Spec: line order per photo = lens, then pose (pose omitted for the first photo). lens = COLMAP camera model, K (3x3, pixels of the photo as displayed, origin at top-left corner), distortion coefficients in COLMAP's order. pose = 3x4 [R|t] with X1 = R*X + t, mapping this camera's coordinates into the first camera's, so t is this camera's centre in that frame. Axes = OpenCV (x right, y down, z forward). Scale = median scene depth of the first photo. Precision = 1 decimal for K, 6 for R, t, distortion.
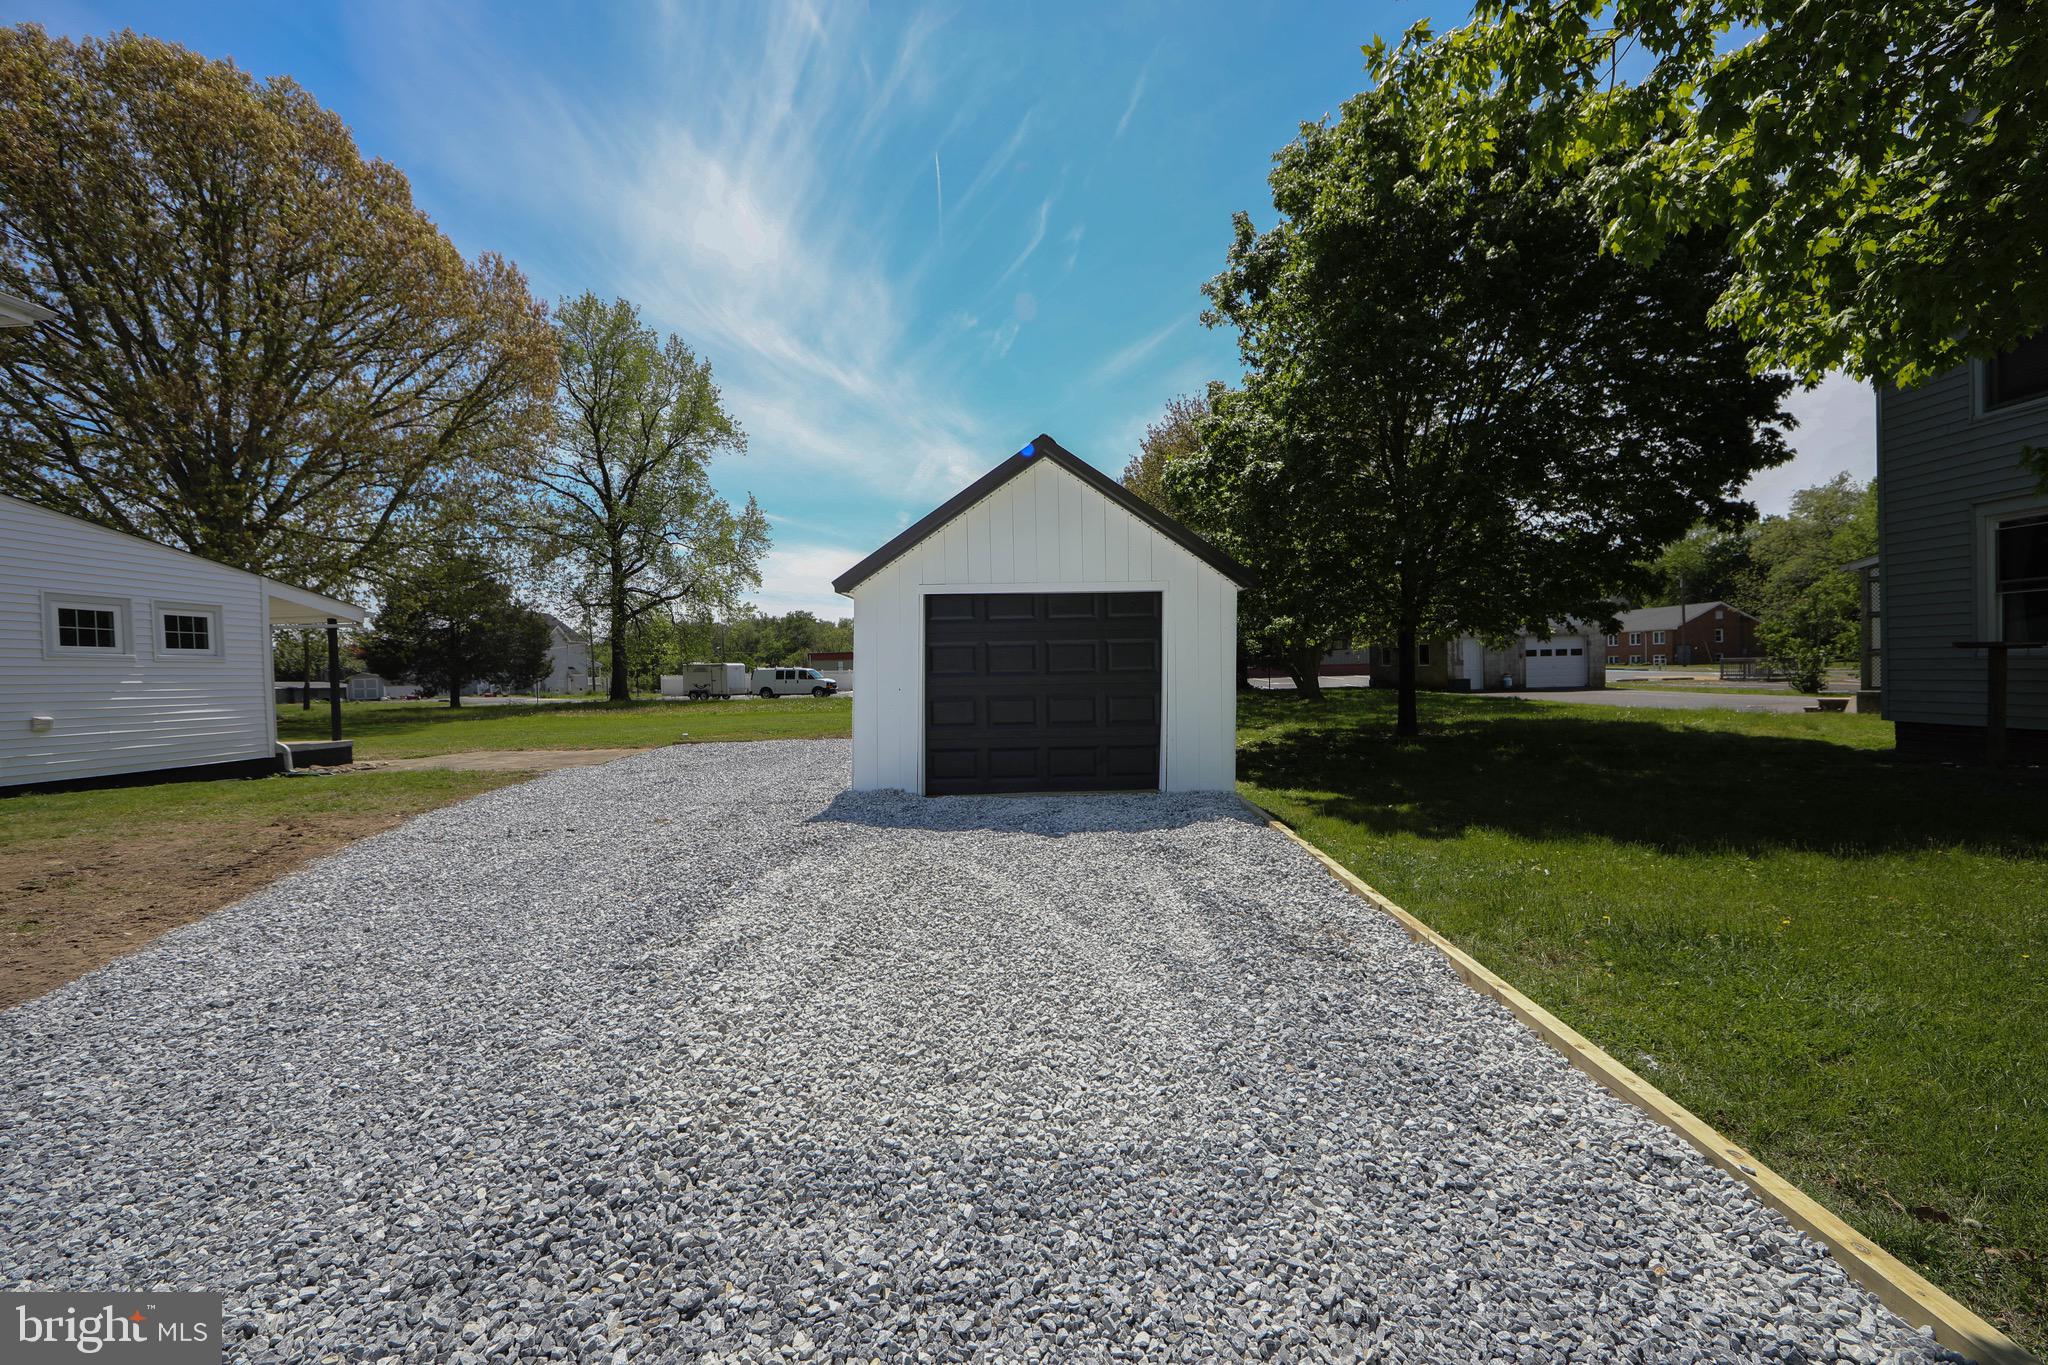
lens RADIAL K [[814.4, 0, 1032.7], [0, 814.4, 676.5], [0, 0, 1]] dist [0.000556, 0.000280]
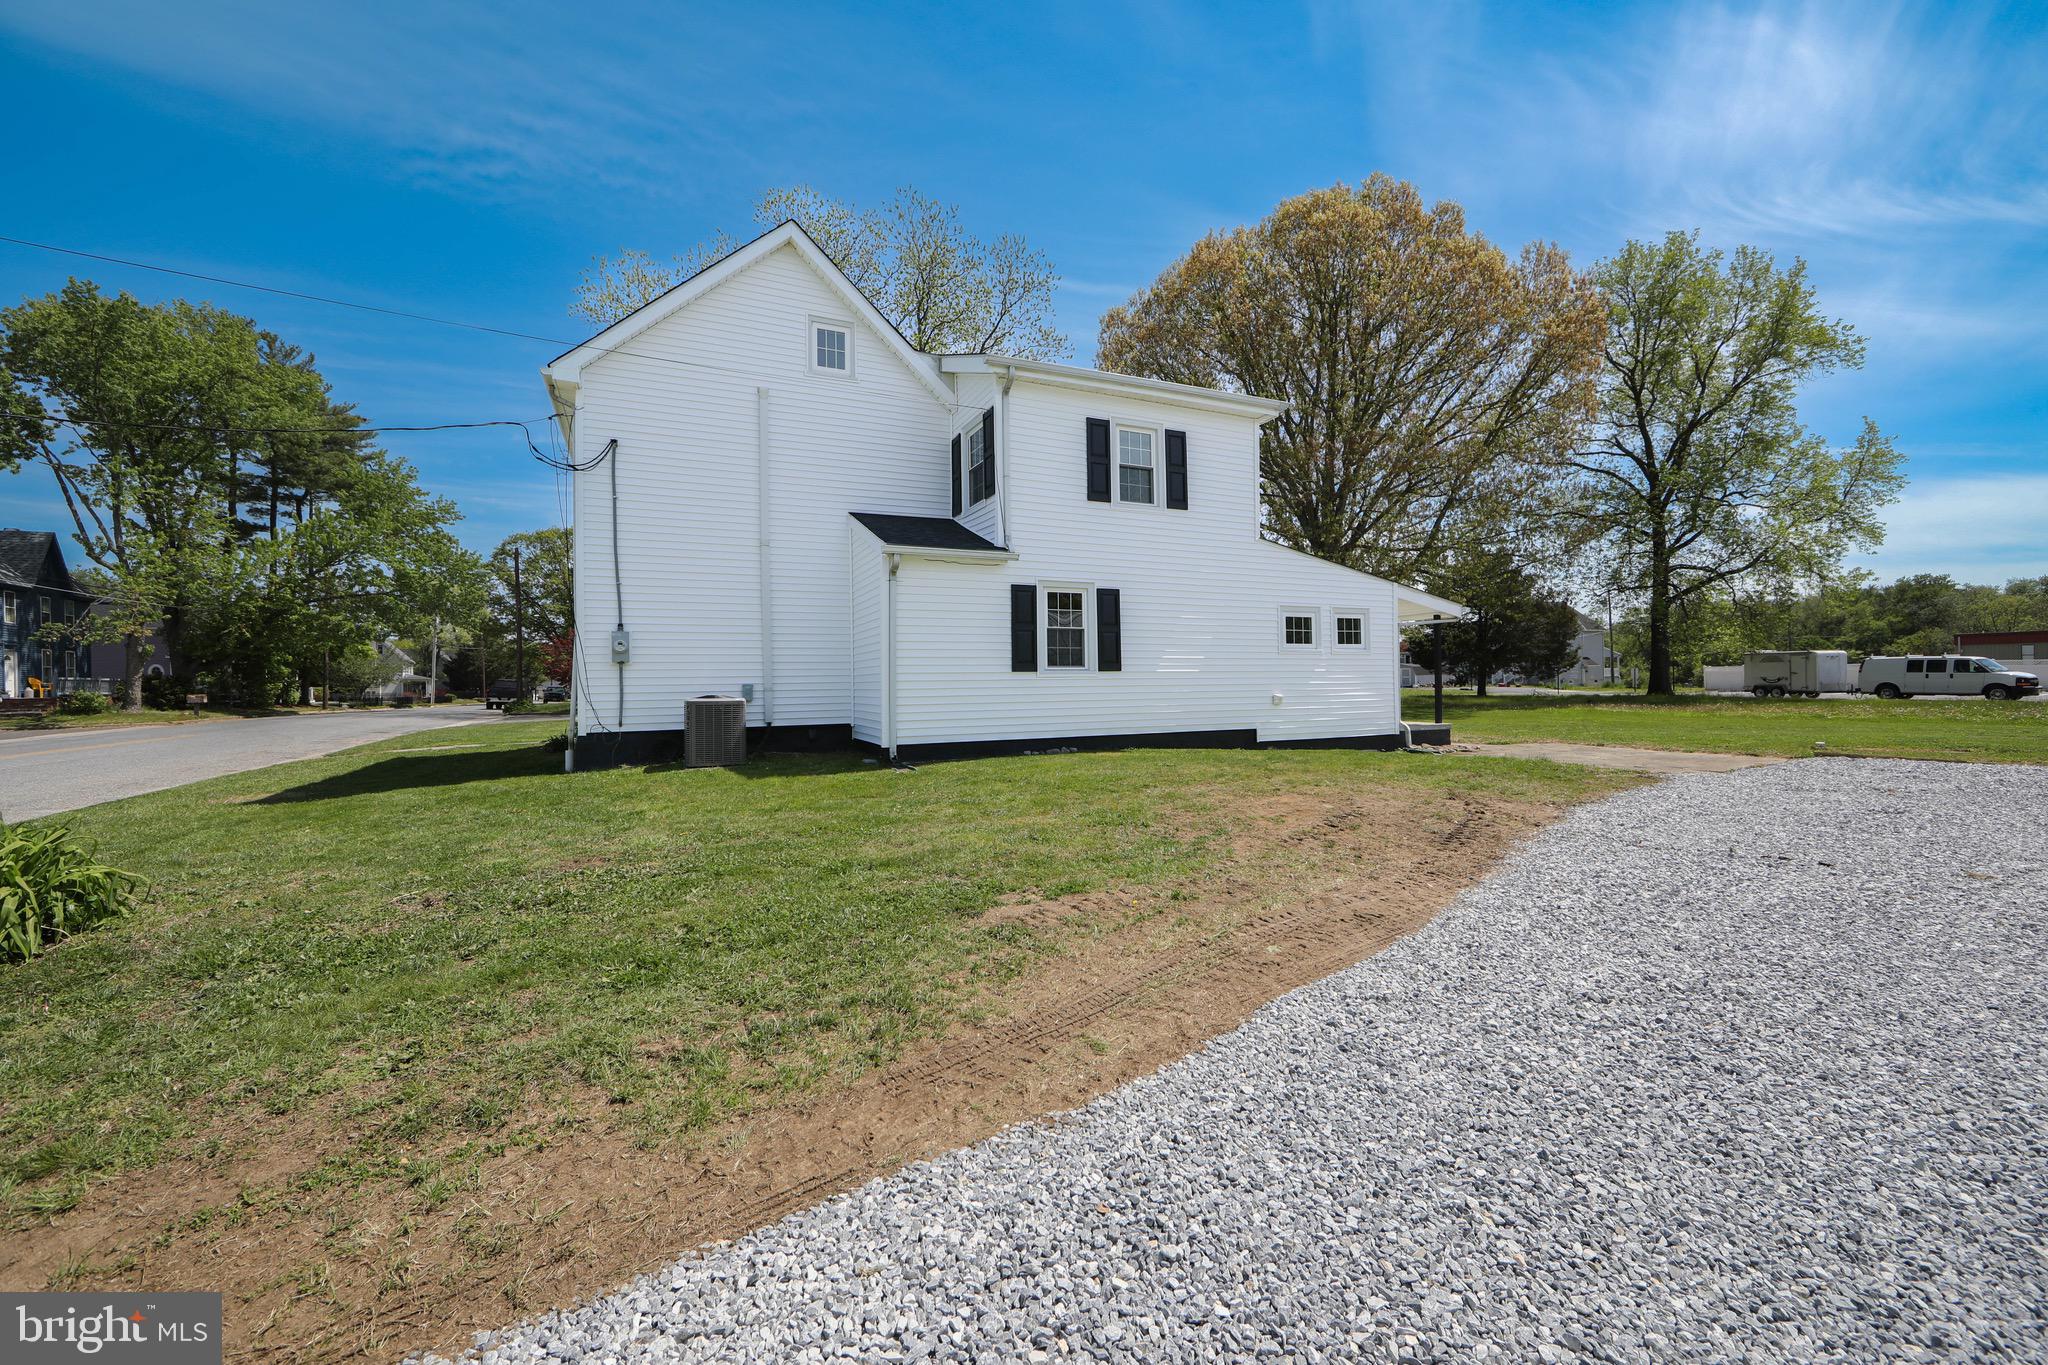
lens RADIAL K [[811.9, 0, 1024.0], [0, 811.9, 682.5], [0, 0, 1]] dist [-0.005220, 0.000208]
pose [[0.441871, 0.020294, -0.896849, -0.032120], [-0.003270, 0.999774, 0.021013, 0.000225], [0.897073, -0.006352, 0.441837, -0.003512]]
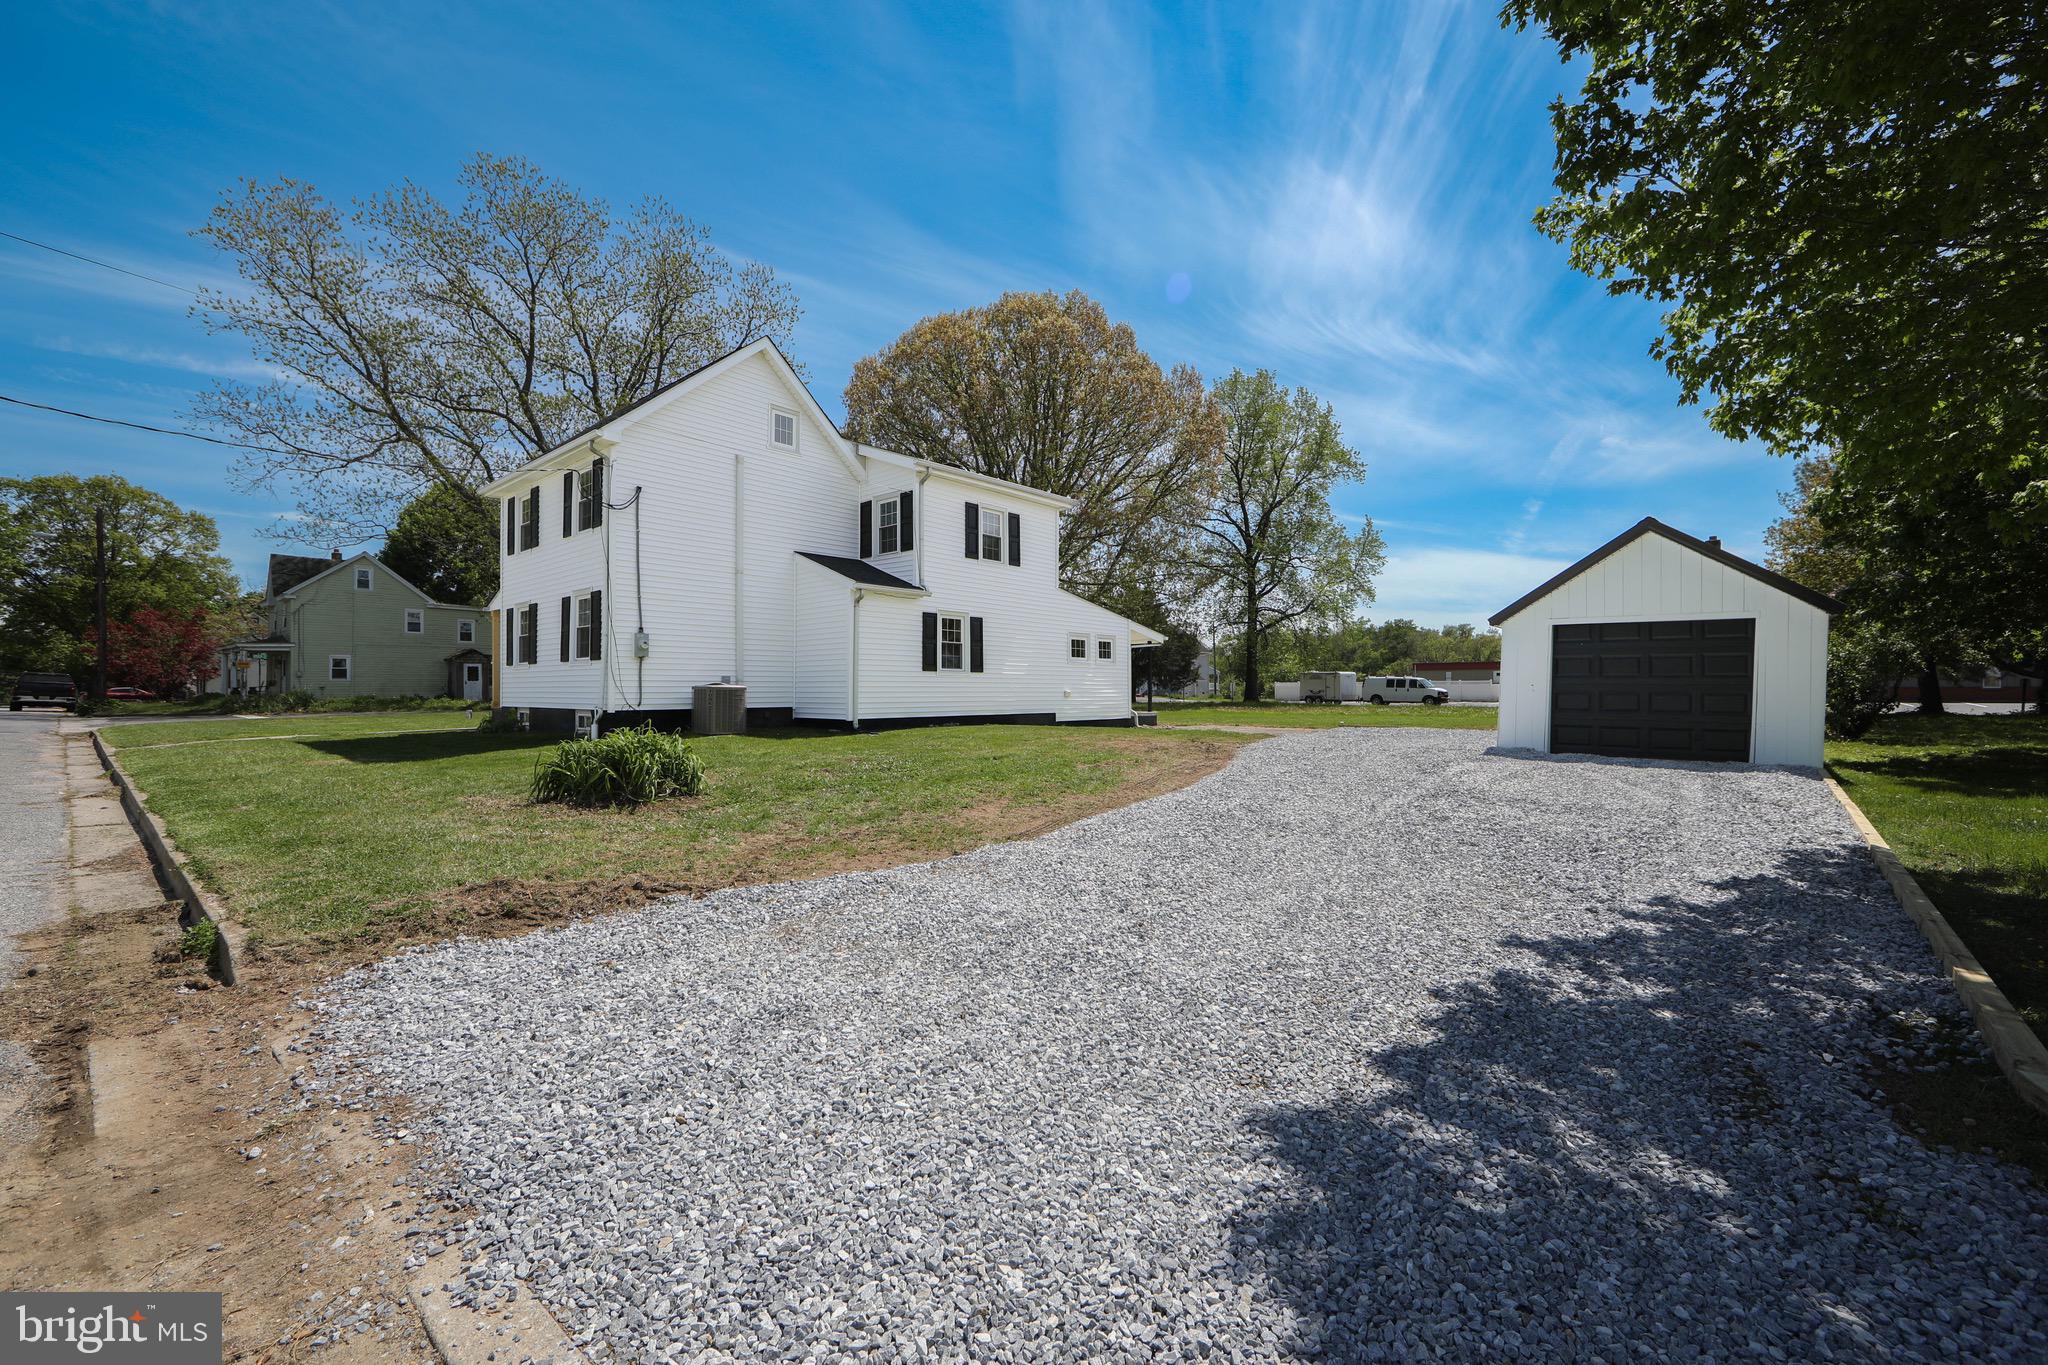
lens RADIAL K [[814.4, 0, 1032.7], [0, 814.4, 676.5], [0, 0, 1]] dist [0.000556, 0.000280]
pose [[0.765847, 0.015574, -0.642834, 0.019759], [-0.023104, 0.999728, -0.003304, 0.004892], [0.642608, 0.017383, 0.765998, -0.151474]]
